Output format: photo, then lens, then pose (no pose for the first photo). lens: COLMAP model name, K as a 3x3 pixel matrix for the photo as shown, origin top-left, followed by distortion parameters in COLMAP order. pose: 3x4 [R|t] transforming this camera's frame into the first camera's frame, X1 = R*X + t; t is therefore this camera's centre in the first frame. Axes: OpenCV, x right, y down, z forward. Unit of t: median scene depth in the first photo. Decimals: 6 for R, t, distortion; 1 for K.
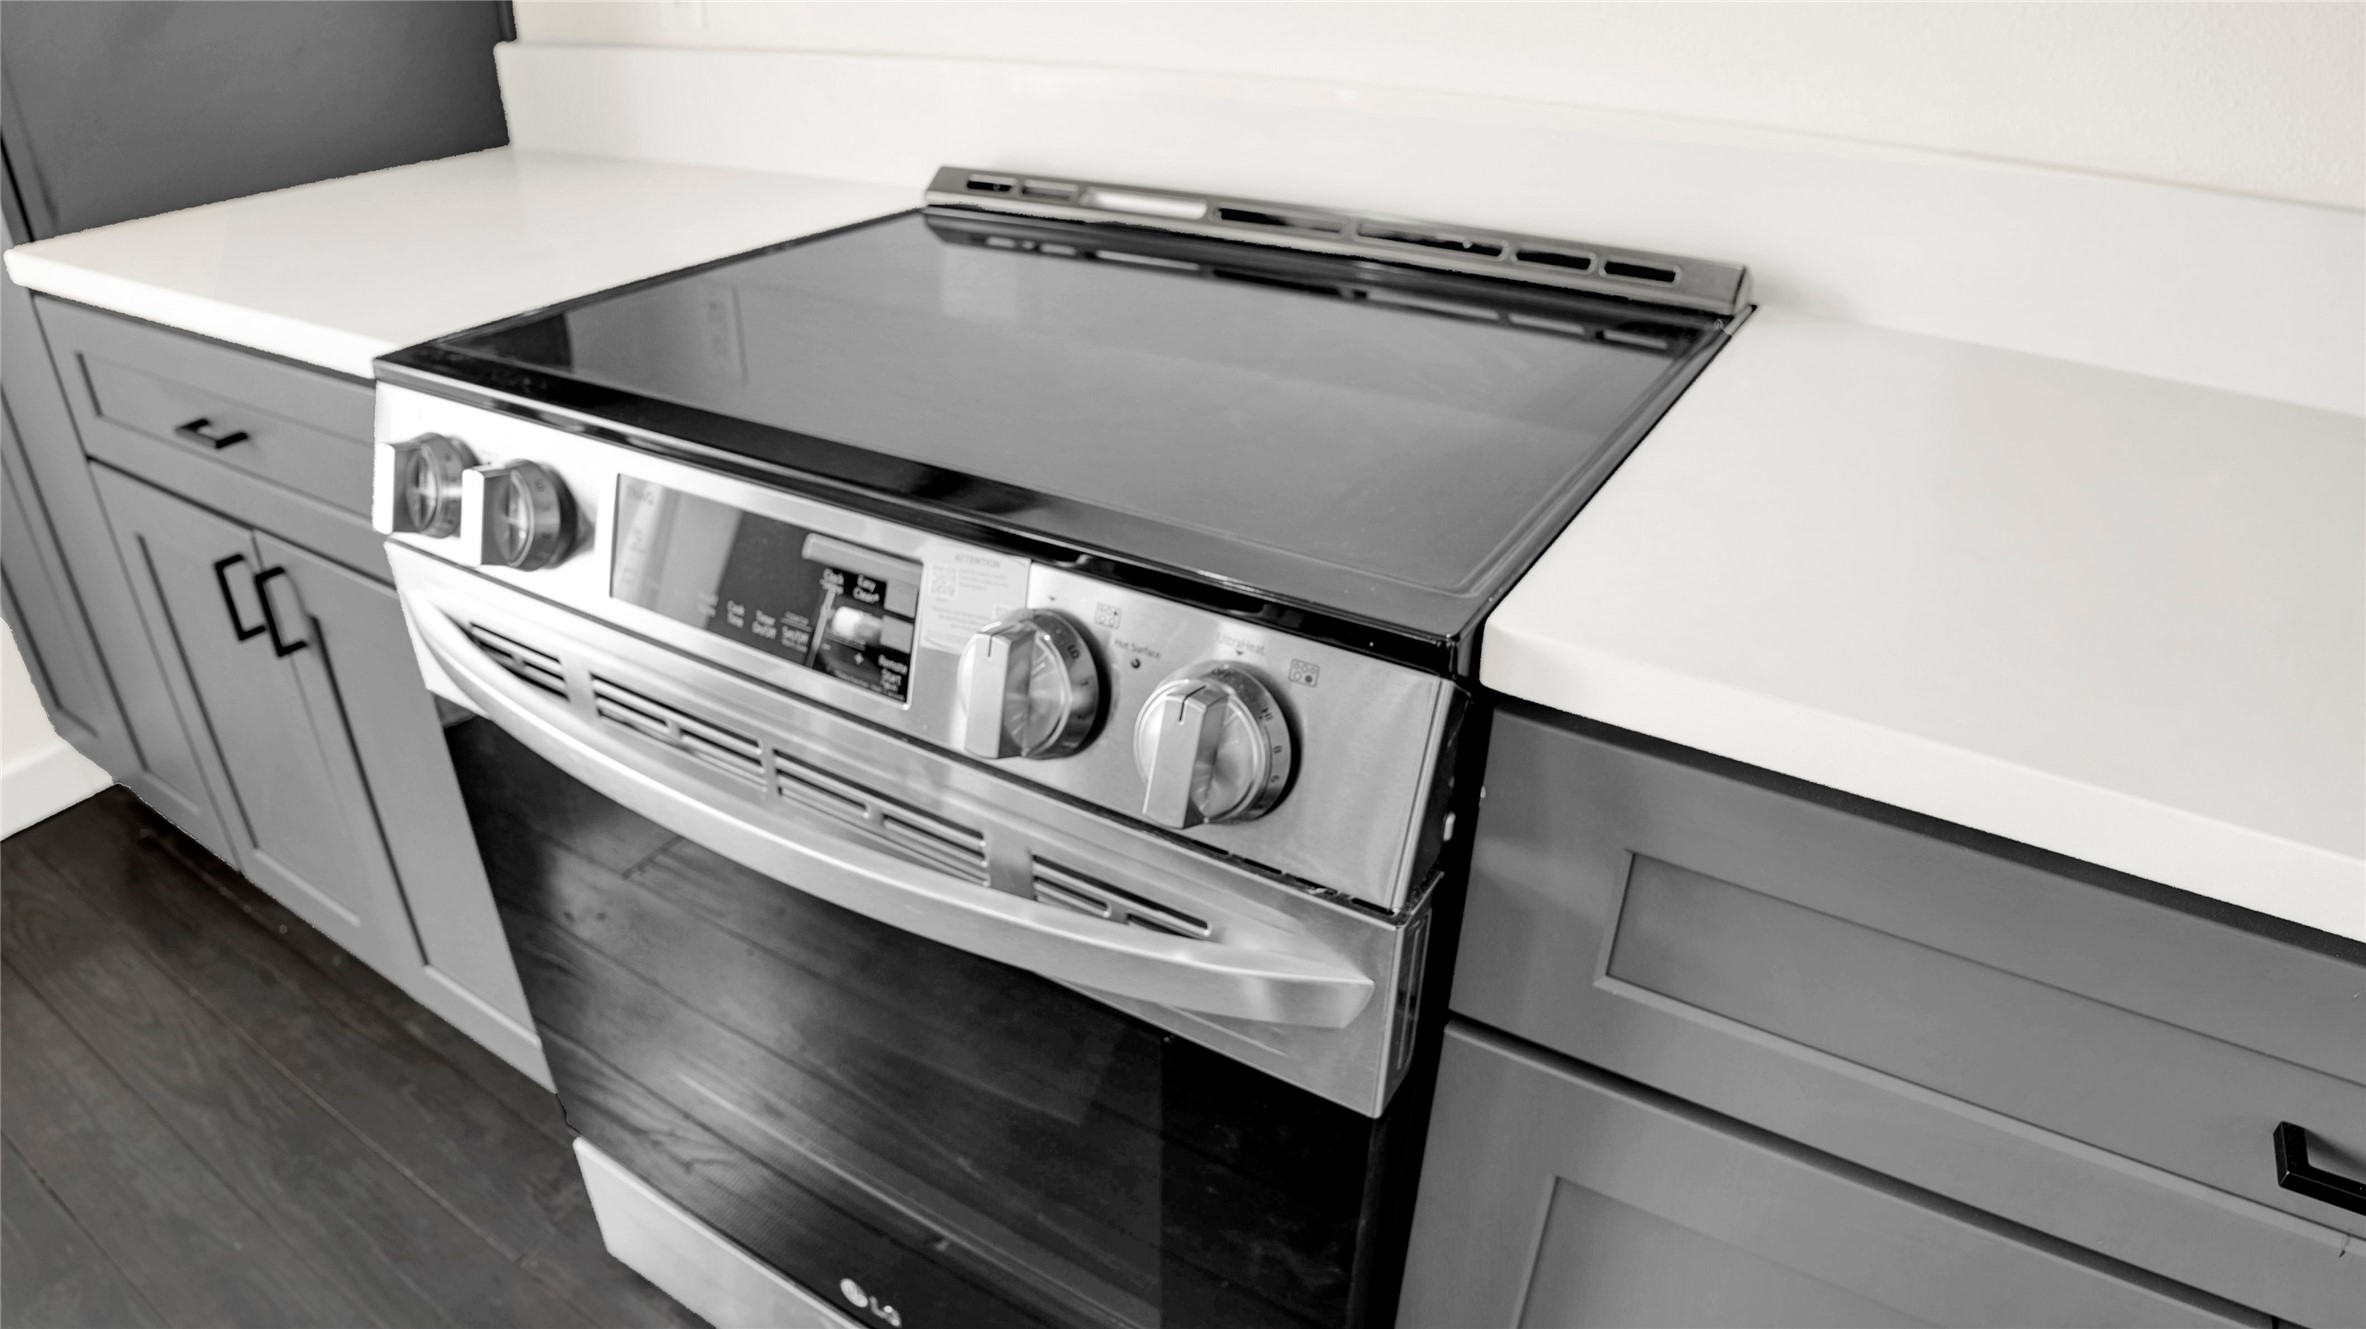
lens RADIAL K [[1366.0, 0, 1183.0], [0, 1366.0, 664.5], [0, 0, 1]] dist [-0.146654, 0.037646]
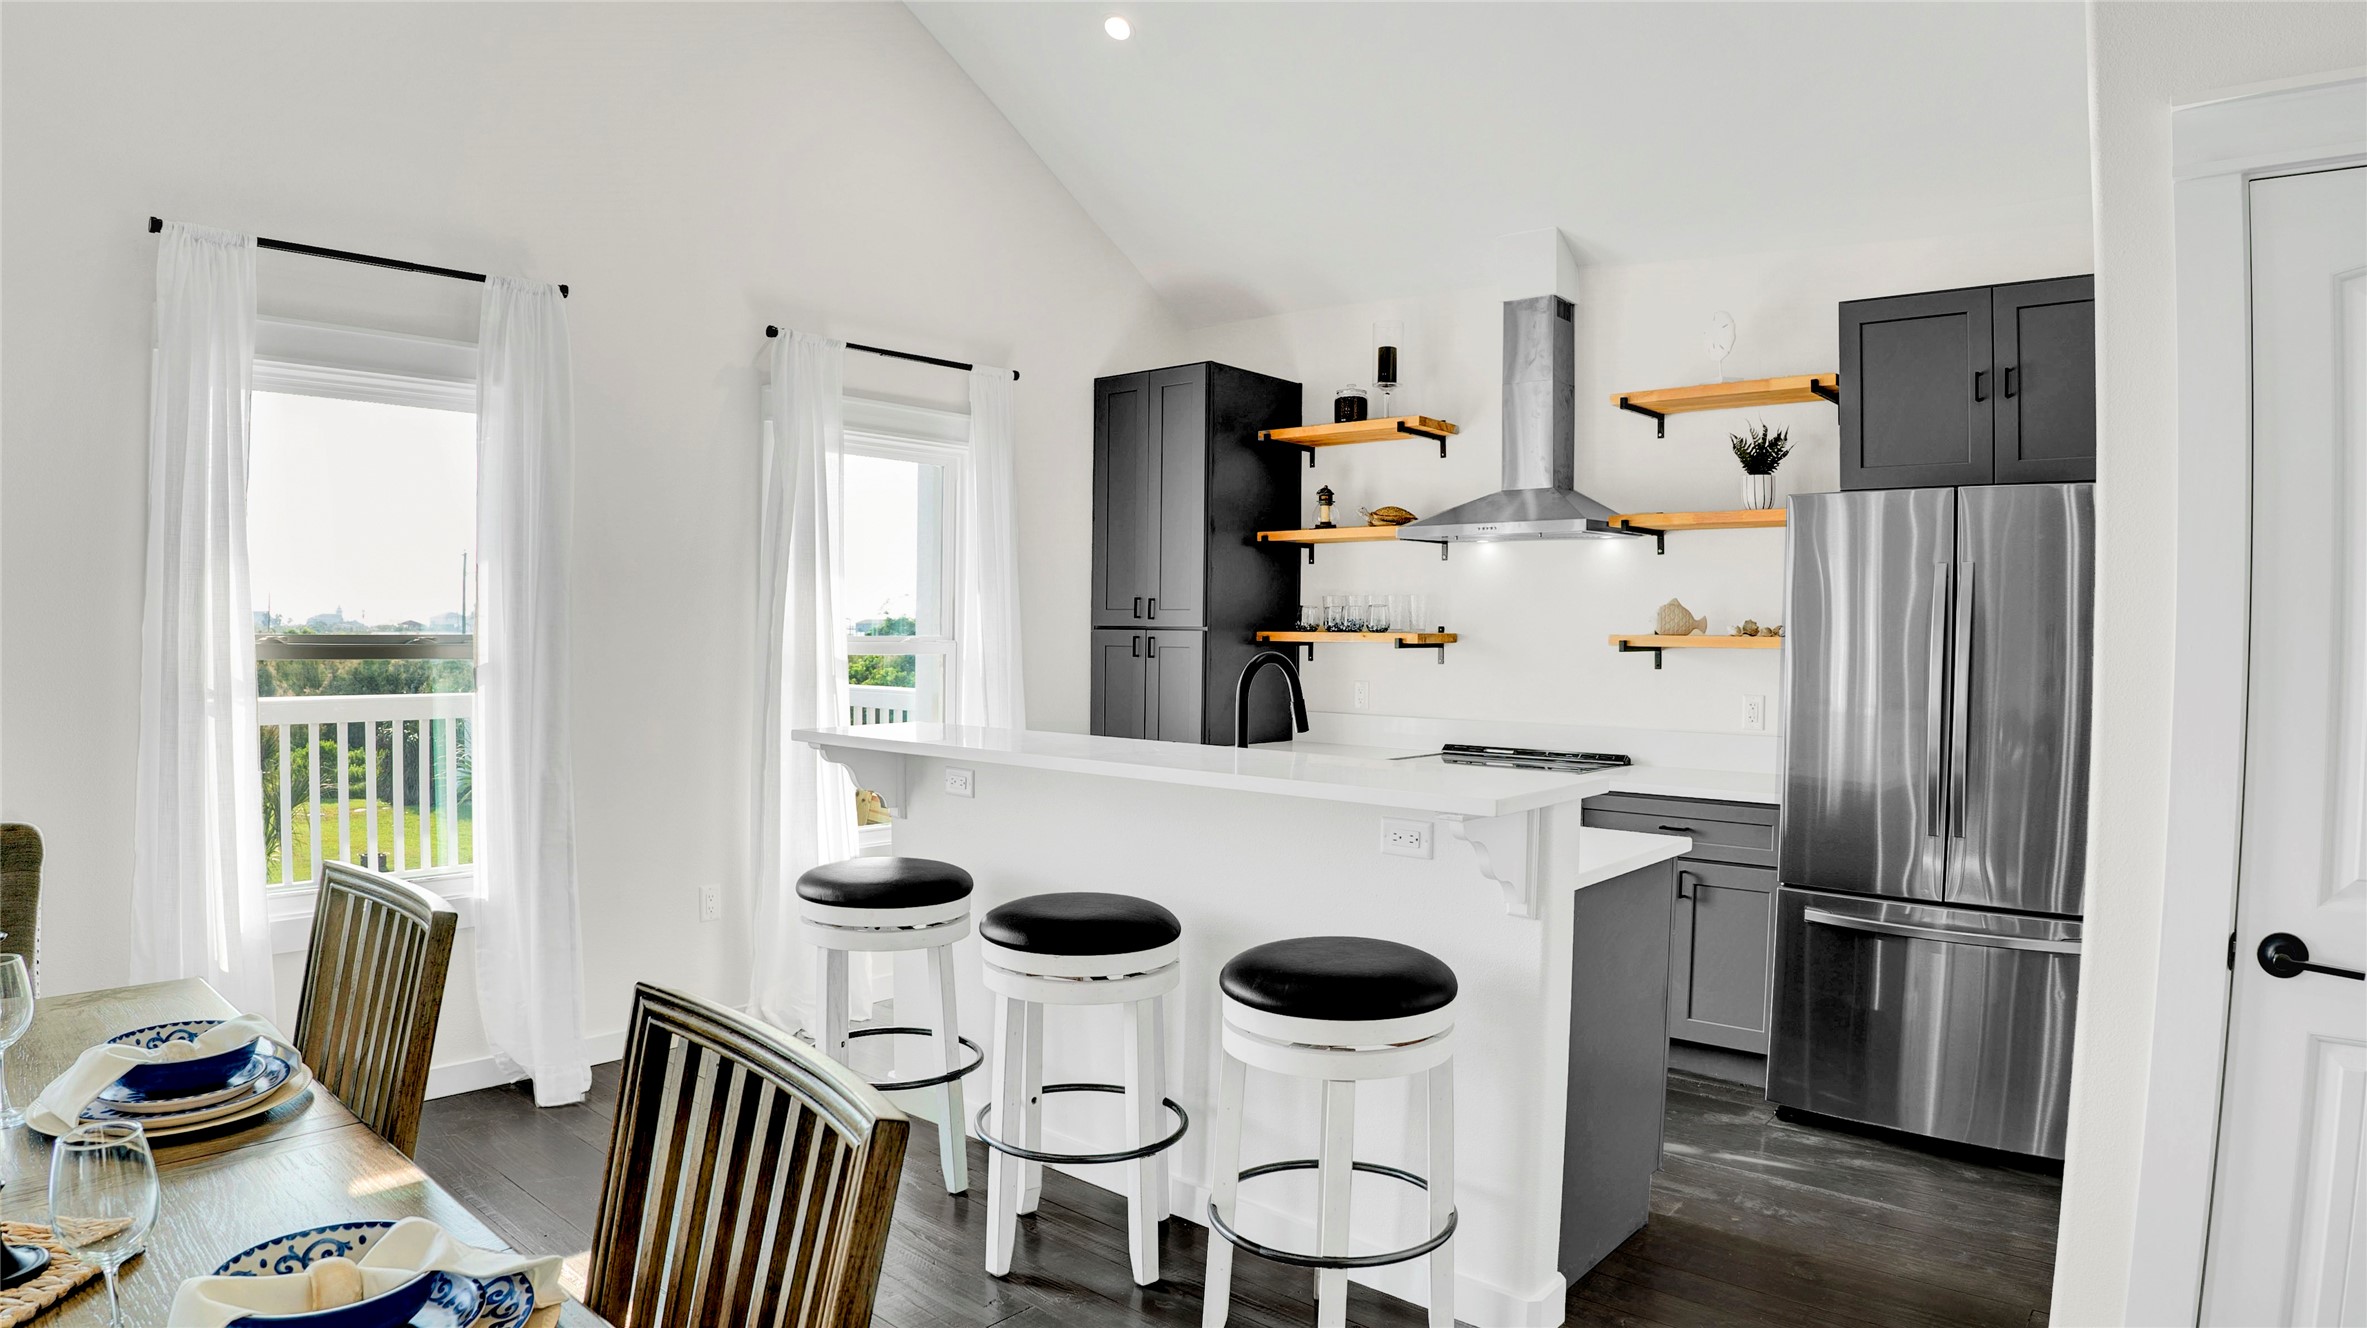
lens RADIAL K [[1366.6, 0, 1183.5], [0, 1366.6, 664.0], [0, 0, 1]] dist [-0.146654, 0.037646]
pose [[0.986192, 0.003890, -0.165563, -0.455201], [-0.082553, 0.878207, -0.471103, 2.296627], [0.143566, 0.478266, 0.866401, -4.532487]]
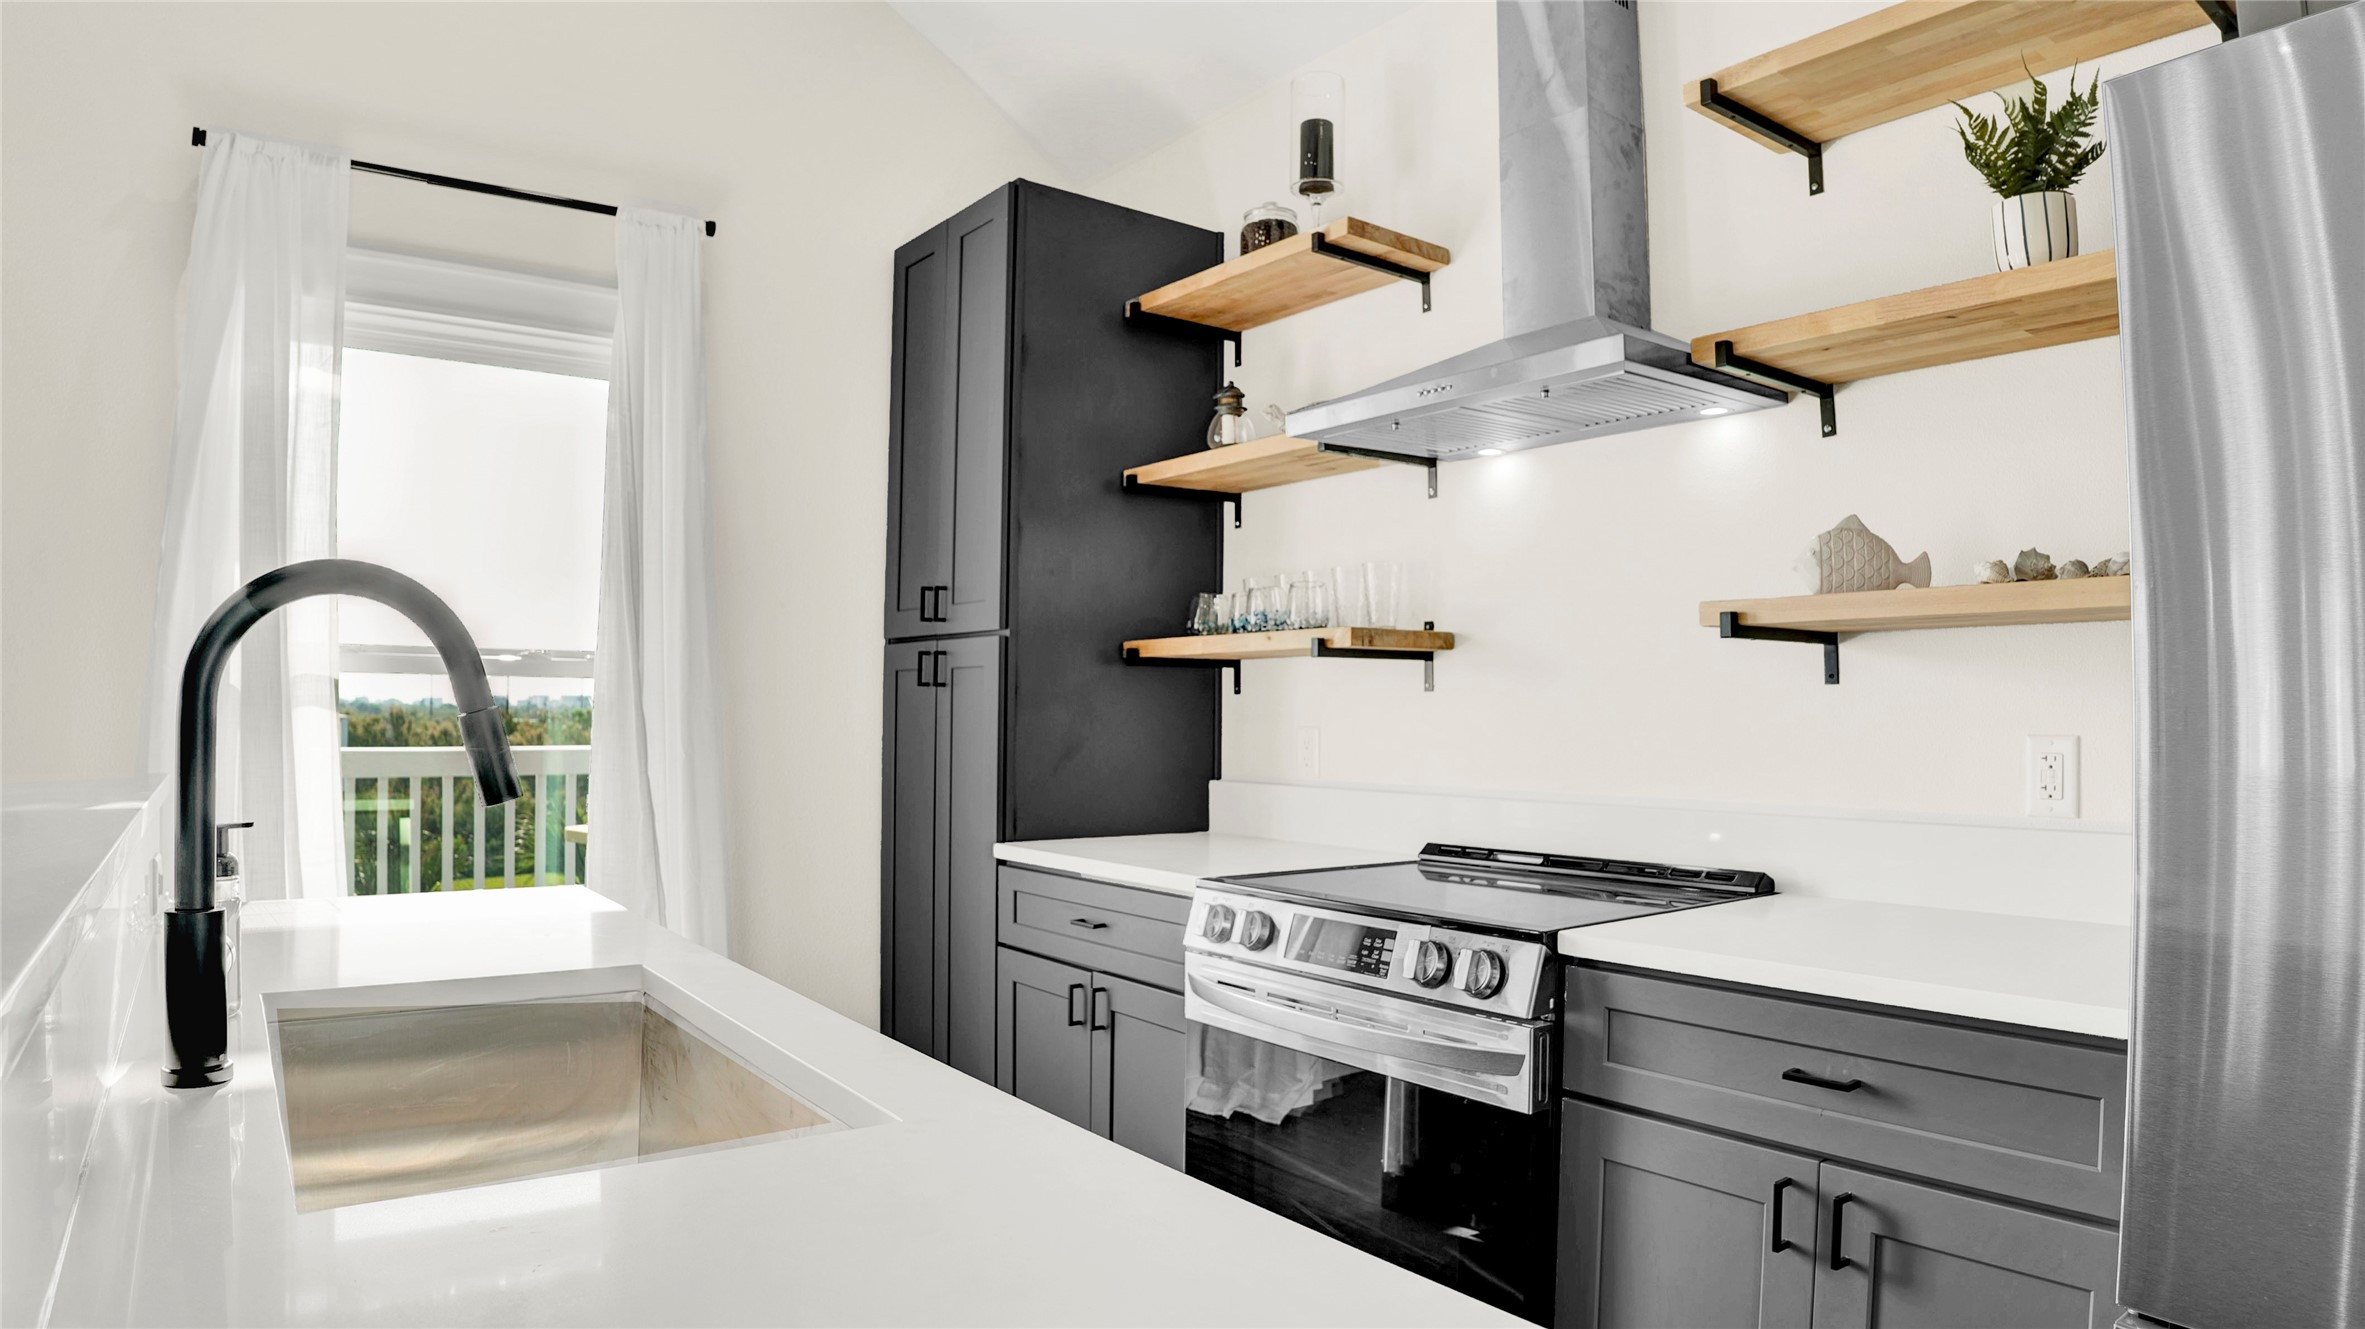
lens RADIAL K [[1365.4, 0, 1182.5], [0, 1365.4, 664.5], [0, 0, 1]] dist [-0.146654, 0.037646]
pose [[0.929524, -0.018444, -0.368301, 0.410522], [-0.178818, 0.850924, -0.493916, 0.837967], [0.322506, 0.524965, 0.787656, -1.565943]]
